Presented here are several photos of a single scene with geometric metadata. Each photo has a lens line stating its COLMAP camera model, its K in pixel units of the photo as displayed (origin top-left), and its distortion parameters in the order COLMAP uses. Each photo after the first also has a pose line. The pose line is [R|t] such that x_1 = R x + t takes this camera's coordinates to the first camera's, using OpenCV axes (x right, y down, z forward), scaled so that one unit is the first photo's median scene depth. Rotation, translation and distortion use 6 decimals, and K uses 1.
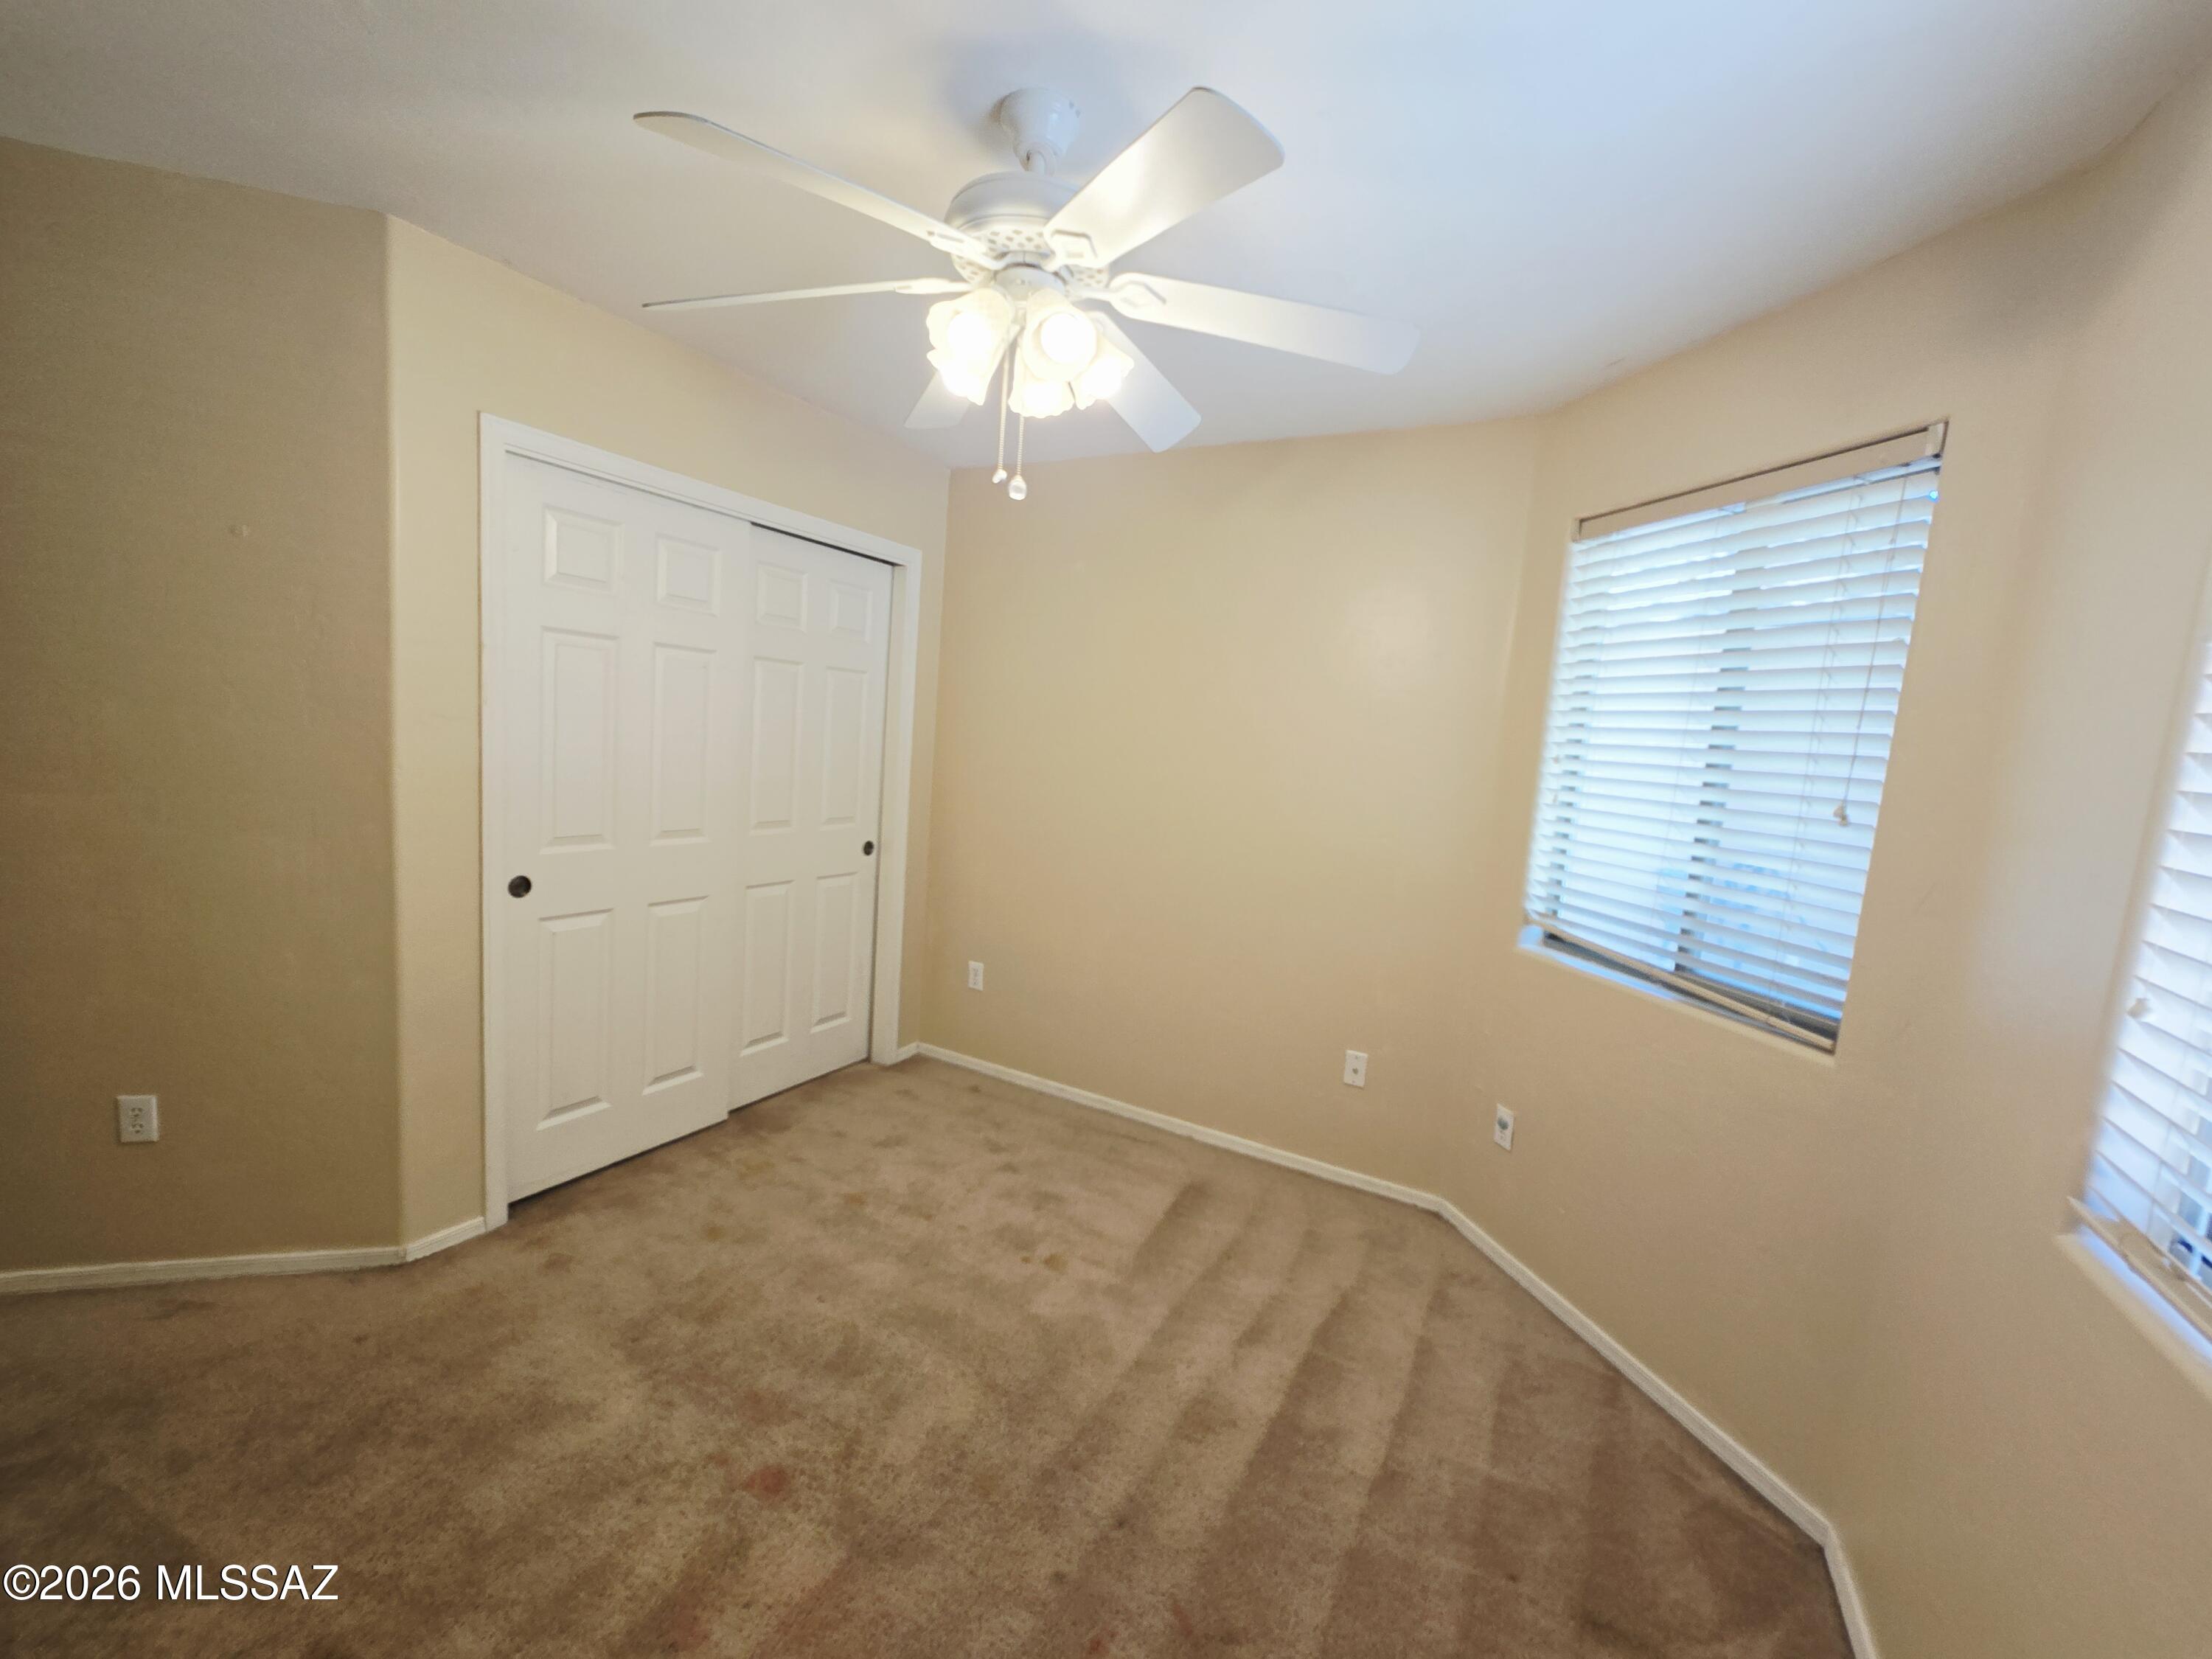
lens RADIAL K [[904.7, 0, 1097.0], [0, 904.7, 840.7], [0, 0, 1]] dist [-0.003702, 0.000584]
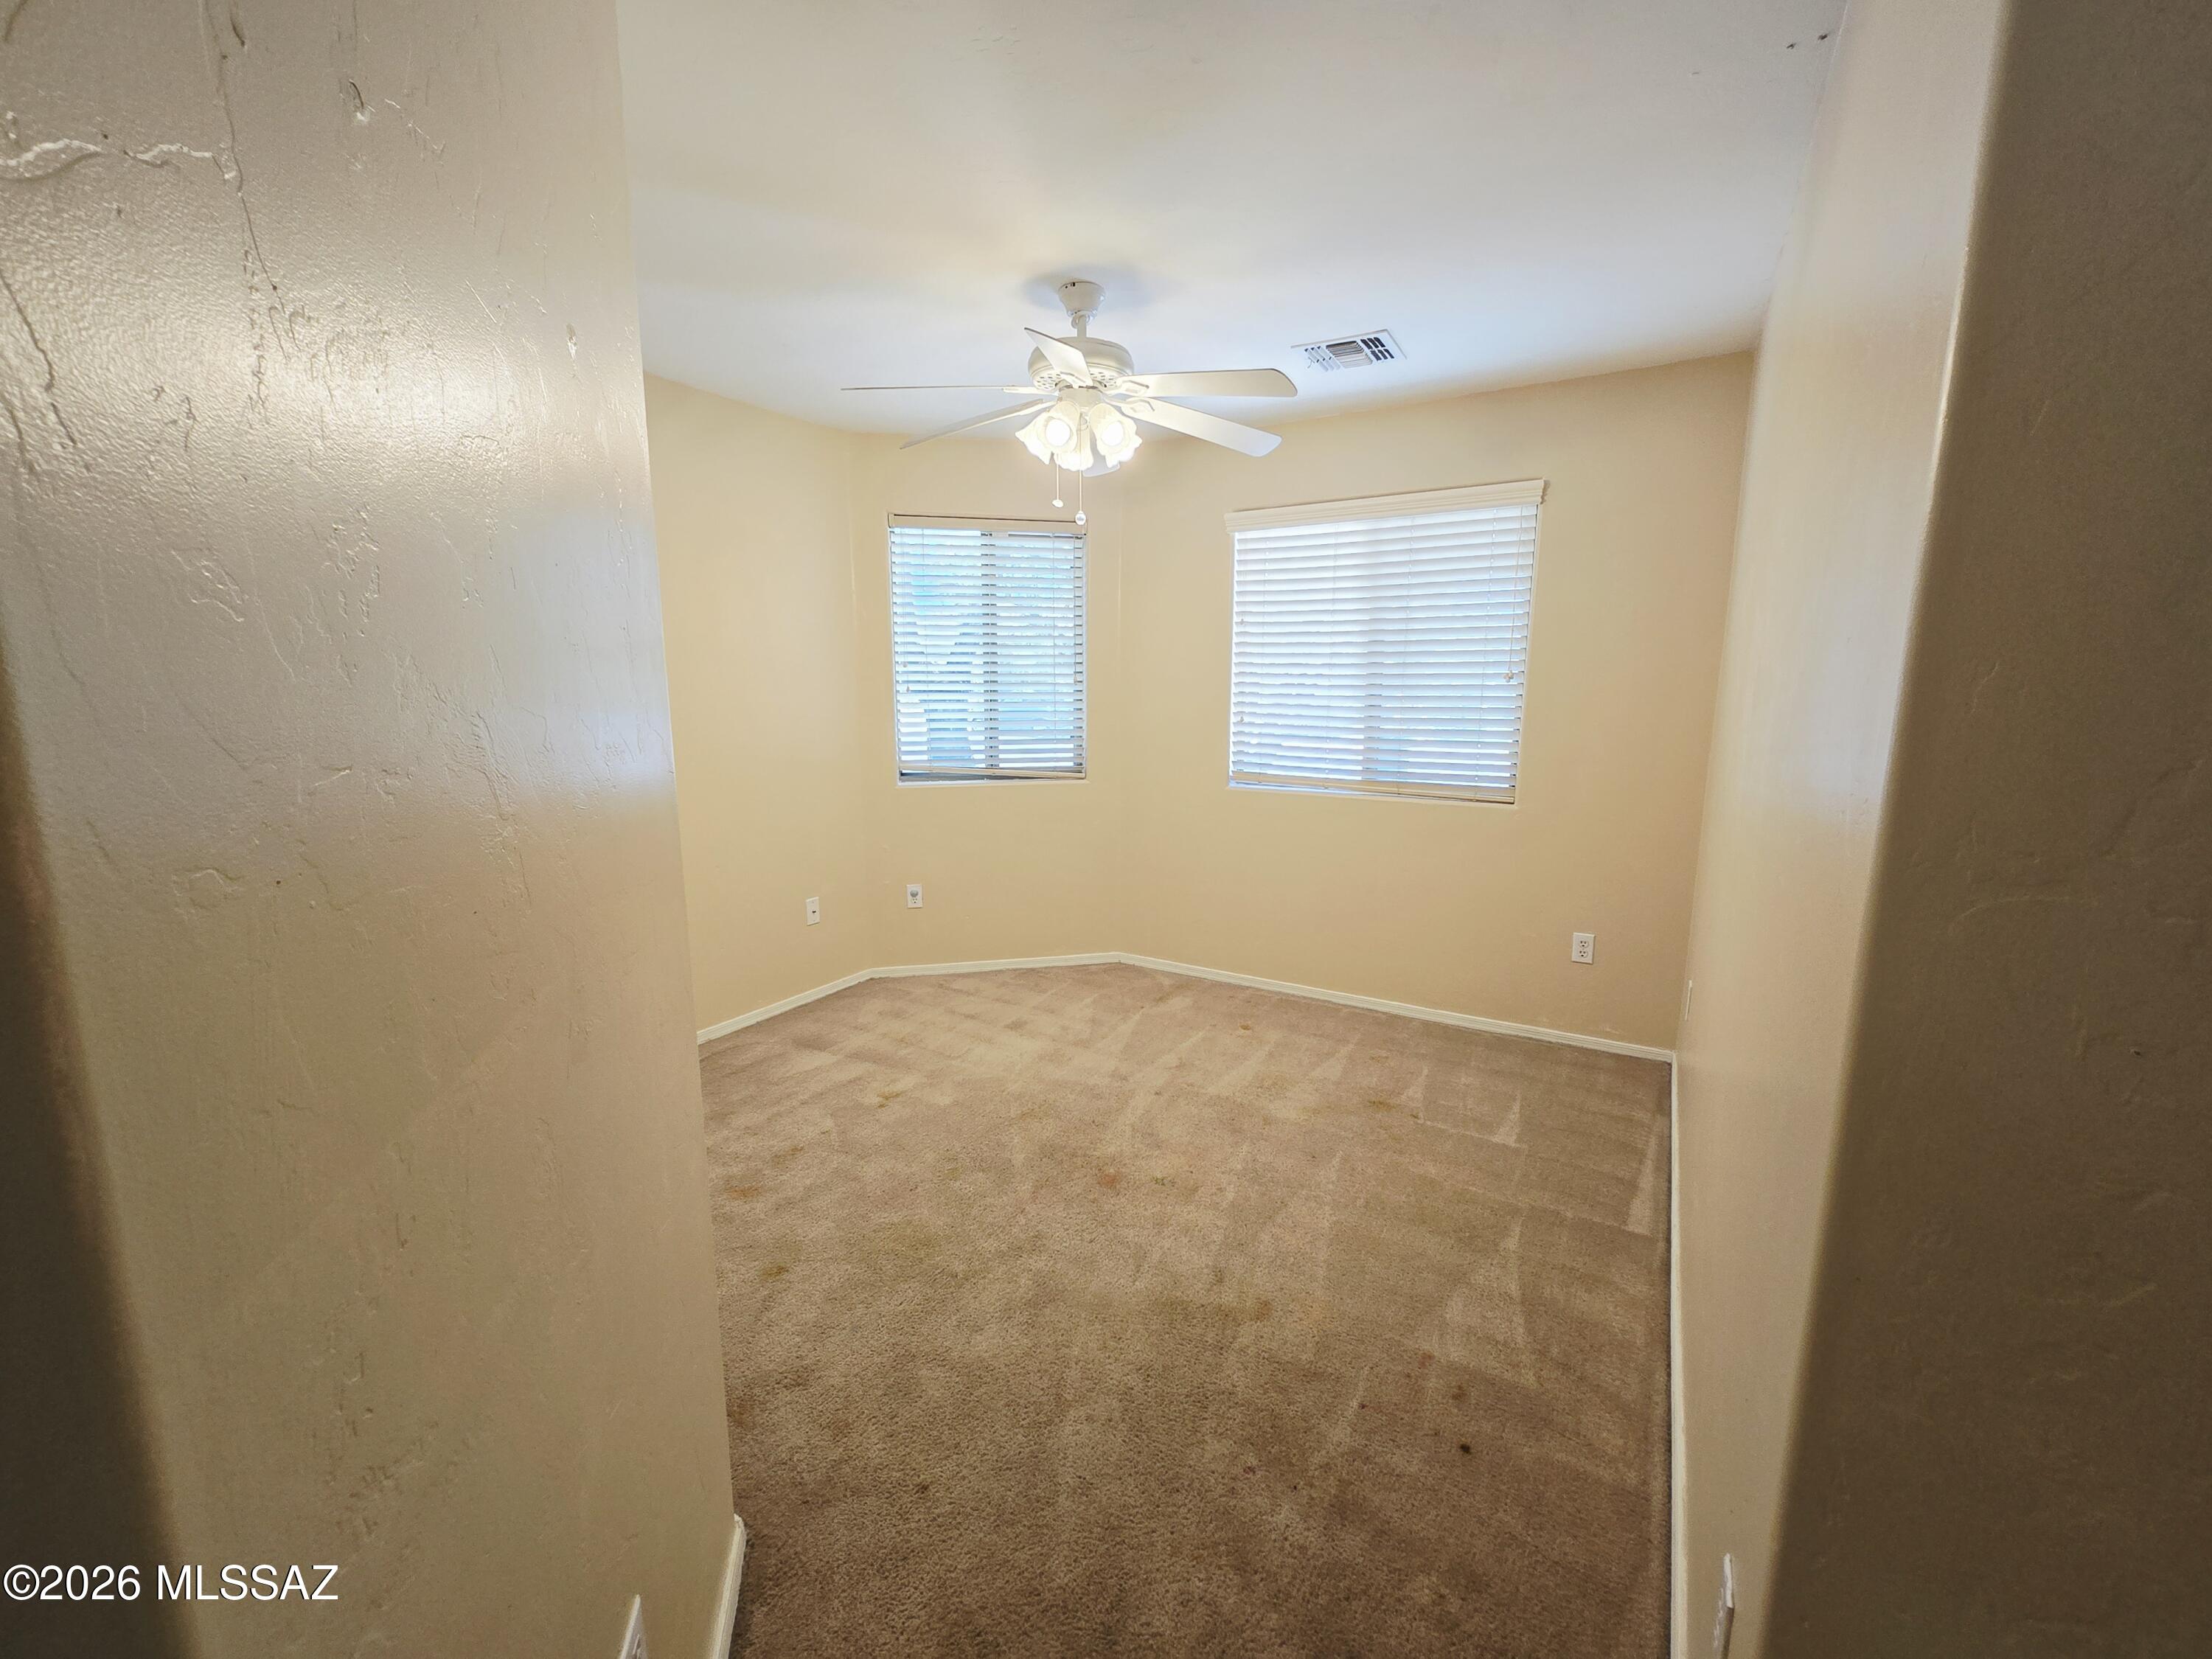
lens RADIAL K [[904.7, 0, 1097.0], [0, 904.7, 840.7], [0, 0, 1]] dist [-0.003702, 0.000584]
pose [[0.039567, -0.243325, 0.969137, -1.096373], [0.127559, 0.963191, 0.236624, -0.122769], [-0.991041, 0.114260, 0.069149, 0.555443]]
